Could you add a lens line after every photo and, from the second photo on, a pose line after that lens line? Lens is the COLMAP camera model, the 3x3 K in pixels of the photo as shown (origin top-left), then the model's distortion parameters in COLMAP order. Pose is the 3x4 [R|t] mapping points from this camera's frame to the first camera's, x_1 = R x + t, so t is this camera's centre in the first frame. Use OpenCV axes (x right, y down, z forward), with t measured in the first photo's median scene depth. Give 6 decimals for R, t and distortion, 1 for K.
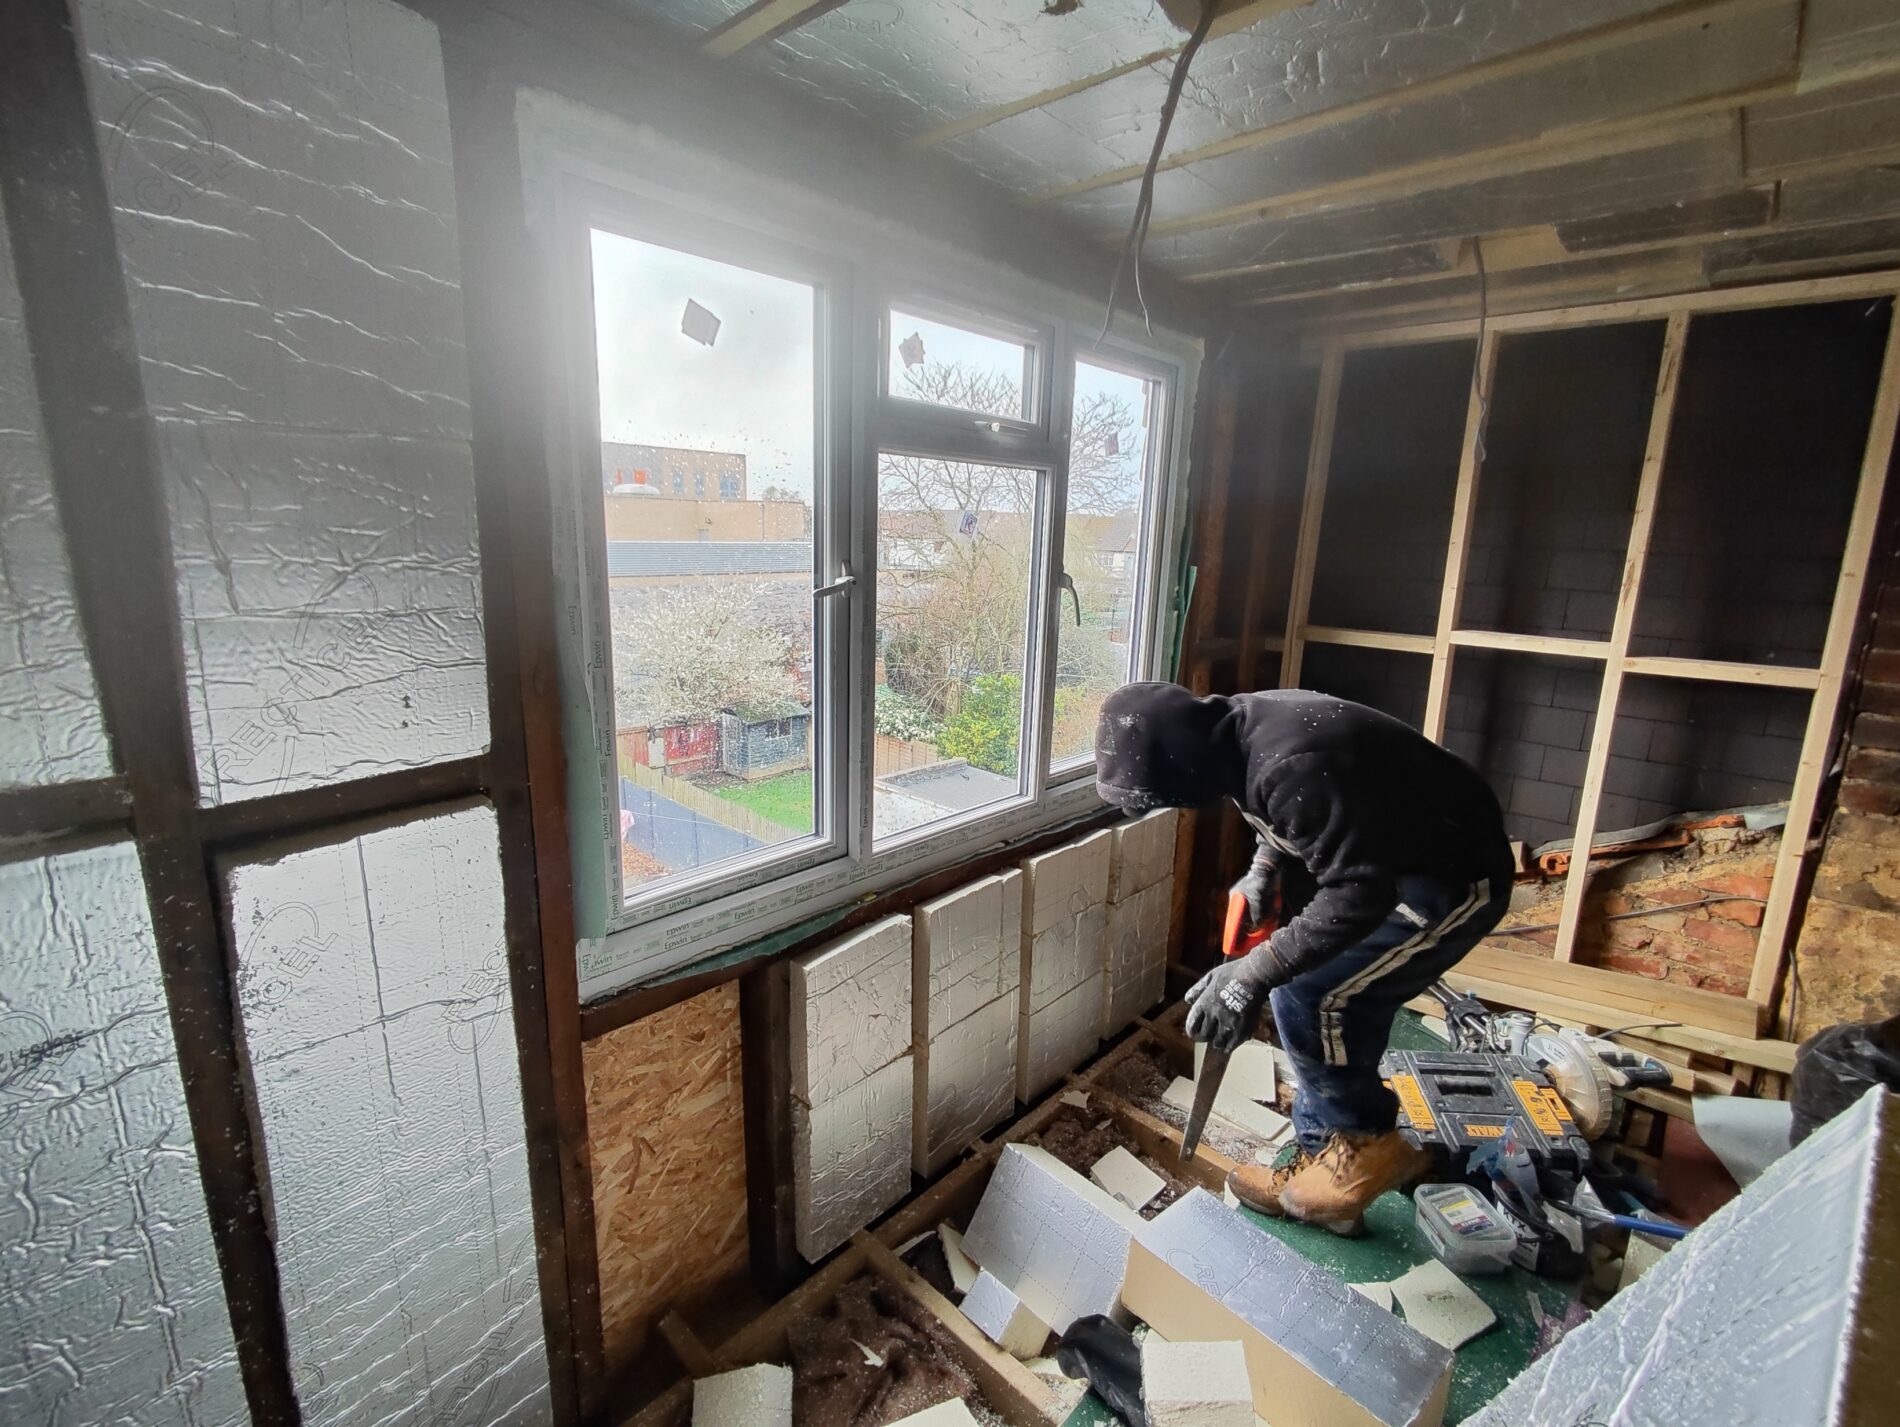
lens RADIAL K [[869.8, 0, 943.2], [0, 869.8, 709.1], [0, 0, 1]] dist [0.012026, 0.000881]
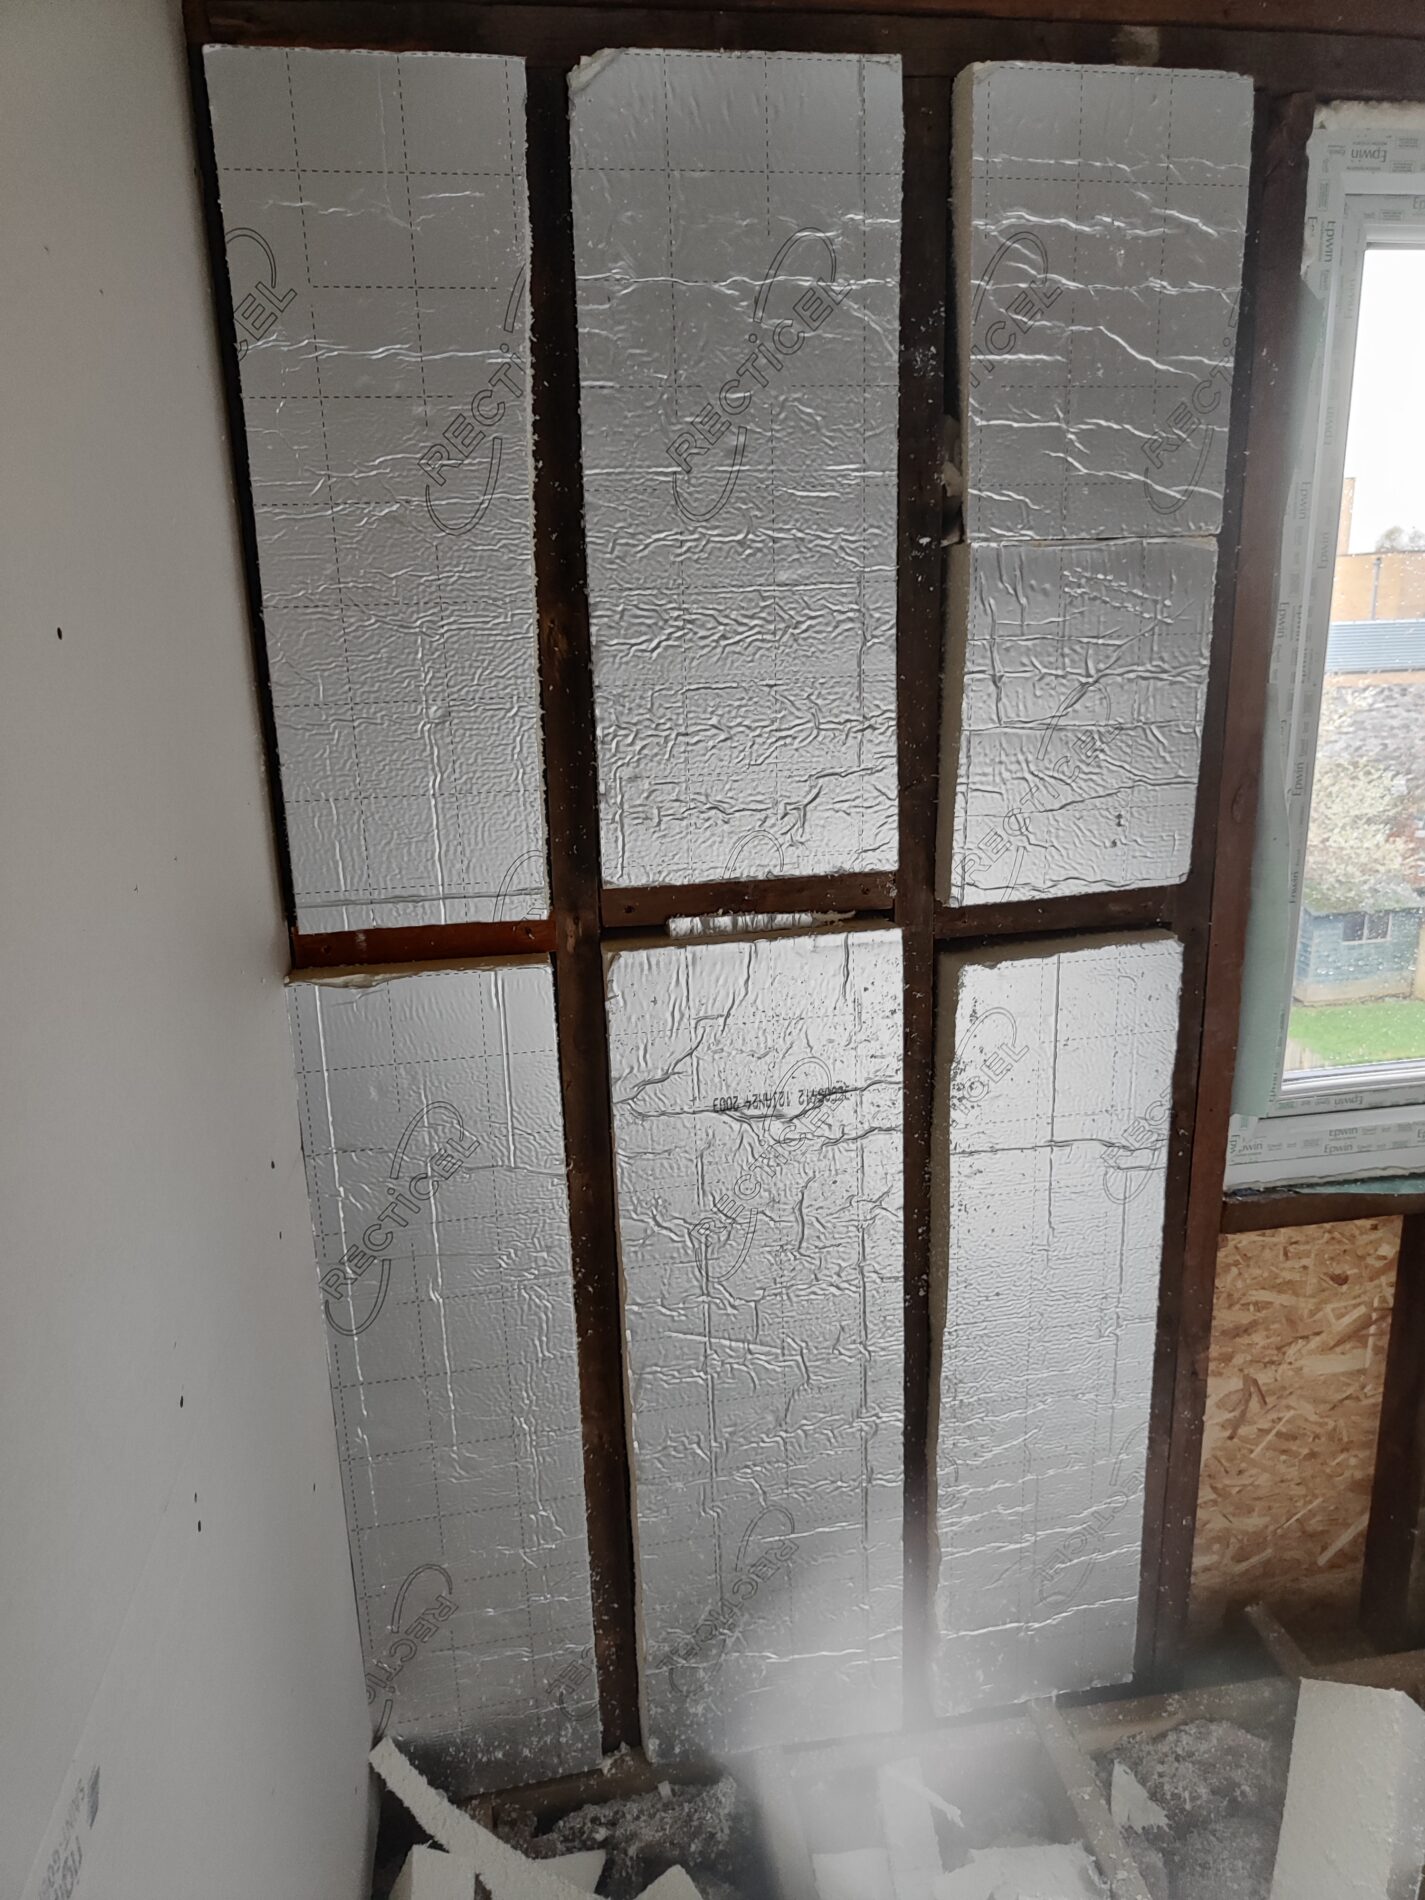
lens RADIAL K [[1291.3, 0, 713.0], [0, 1291.3, 955.7], [0, 0, 1]] dist [0.014805, -0.015154]
pose [[0.792986, 0.113546, -0.598565, -0.102512], [-0.078730, 0.993340, 0.084131, 0.055716], [0.604131, -0.019589, 0.796644, -0.400512]]
